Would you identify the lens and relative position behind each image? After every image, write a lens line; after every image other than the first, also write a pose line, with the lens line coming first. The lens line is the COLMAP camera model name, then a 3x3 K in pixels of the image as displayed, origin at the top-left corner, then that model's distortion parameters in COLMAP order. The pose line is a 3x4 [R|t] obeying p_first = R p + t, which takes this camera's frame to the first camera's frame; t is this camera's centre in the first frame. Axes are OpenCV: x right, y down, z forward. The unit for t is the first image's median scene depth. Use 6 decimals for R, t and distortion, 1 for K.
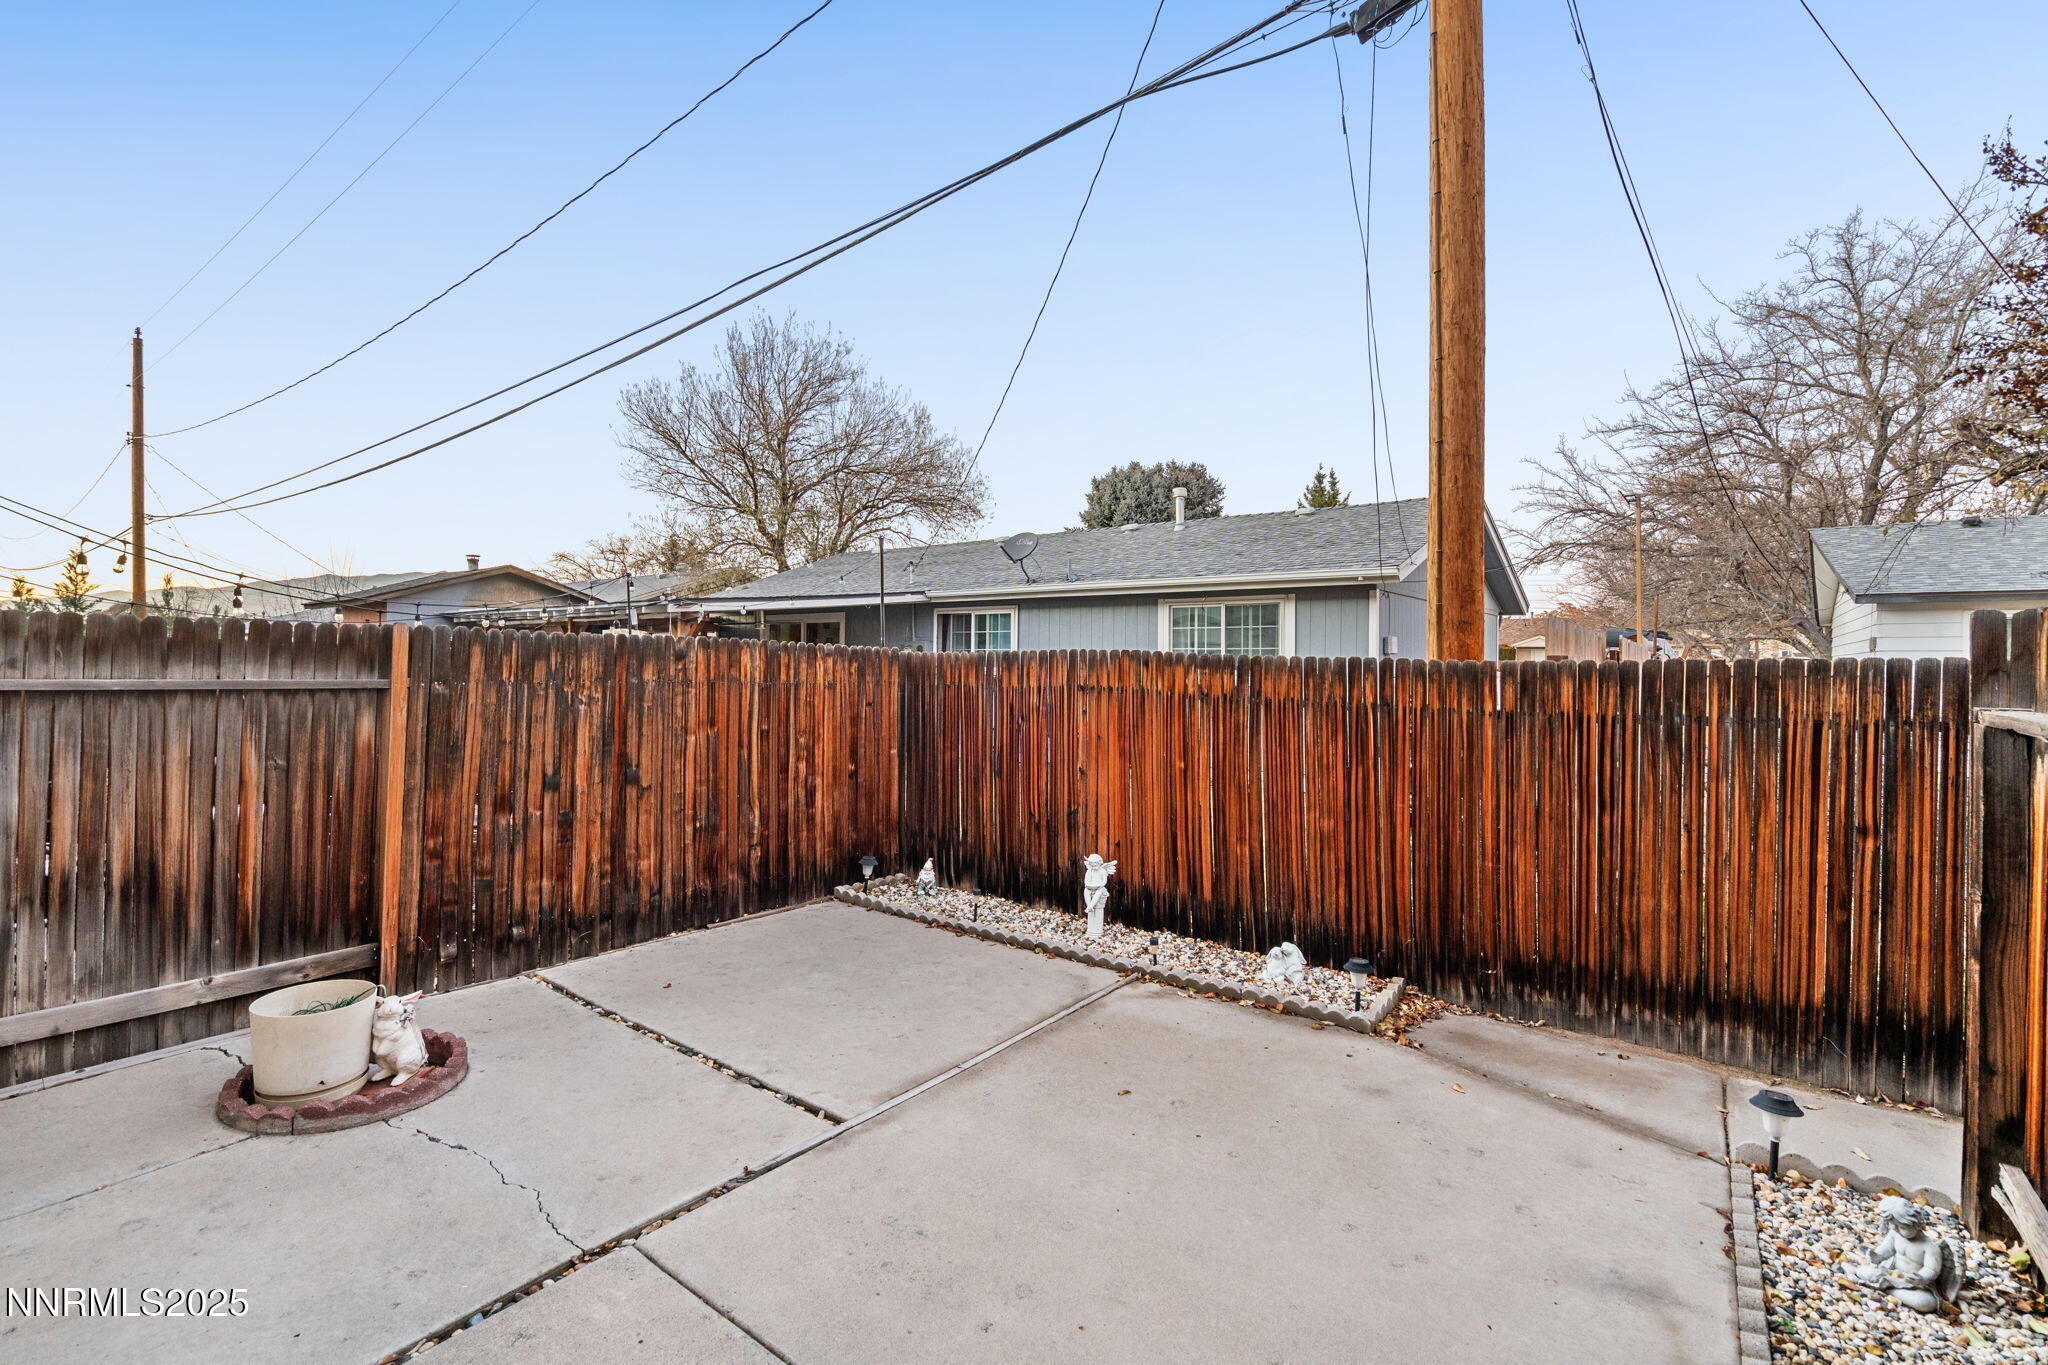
lens RADIAL K [[924.7, 0, 1030.7], [0, 924.7, 661.2], [0, 0, 1]] dist [-0.010387, 0.003414]
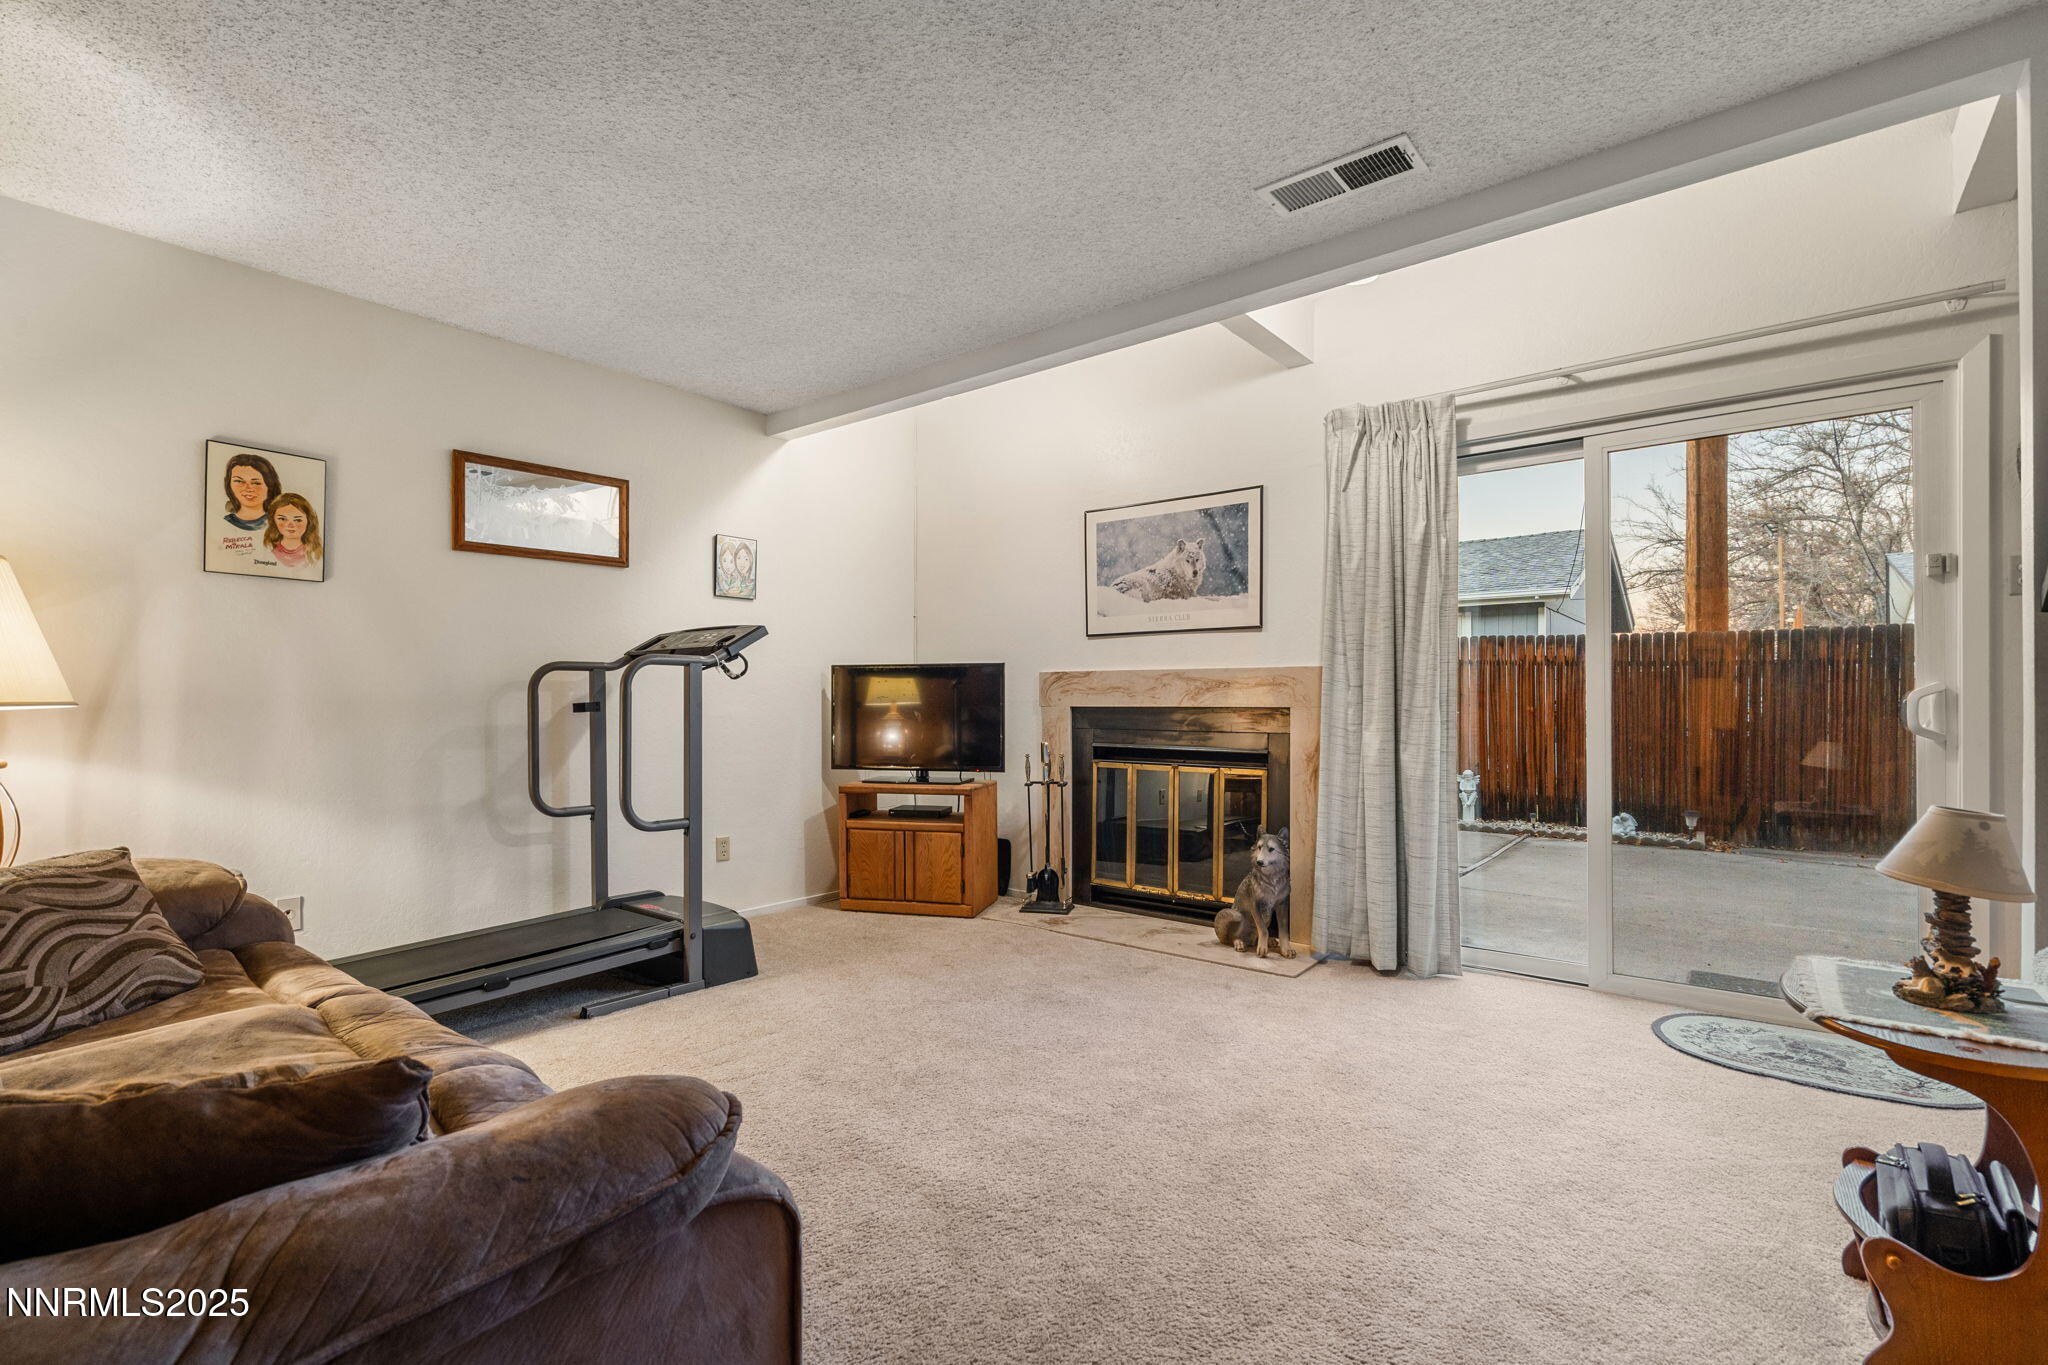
lens RADIAL K [[924.7, 0, 1026.8], [0, 924.7, 705.5], [0, 0, 1]] dist [-0.010387, 0.003414]
pose [[0.999656, -0.007859, -0.025018, -0.704451], [0.008007, 0.999951, 0.005825, 0.101975], [0.024971, -0.006023, 0.999670, -0.605480]]
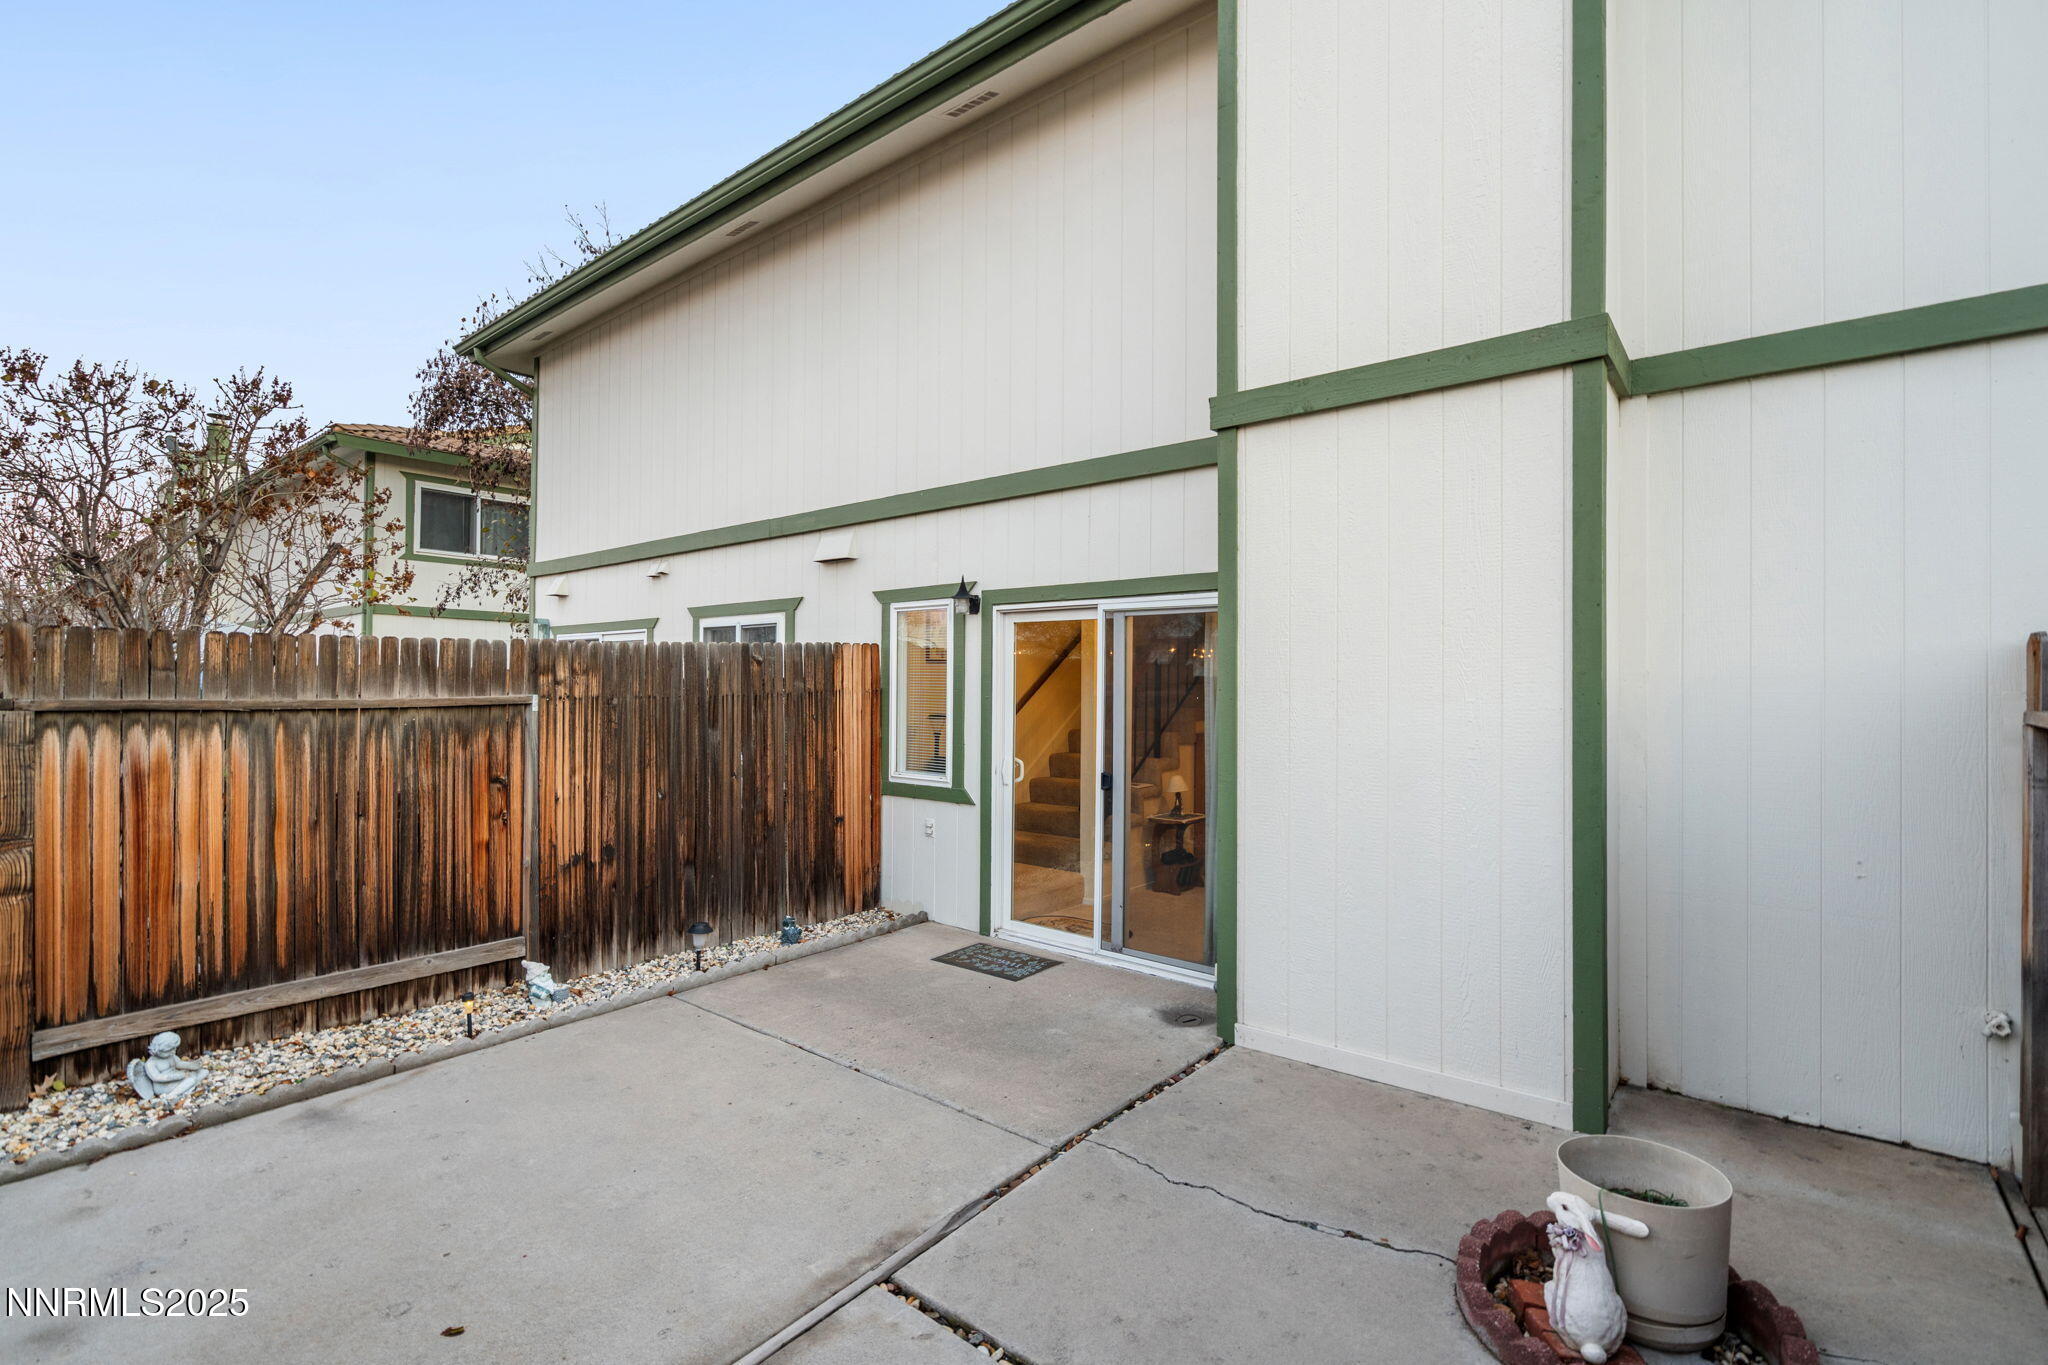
lens RADIAL K [[924.7, 0, 1037.6], [0, 924.7, 697.4], [0, 0, 1]] dist [-0.010387, 0.003414]
pose [[-0.999392, -0.019615, 0.028828, -0.228599], [-0.019343, 0.999766, 0.009681, 0.006797], [-0.029011, 0.009118, -0.999538, 1.169737]]
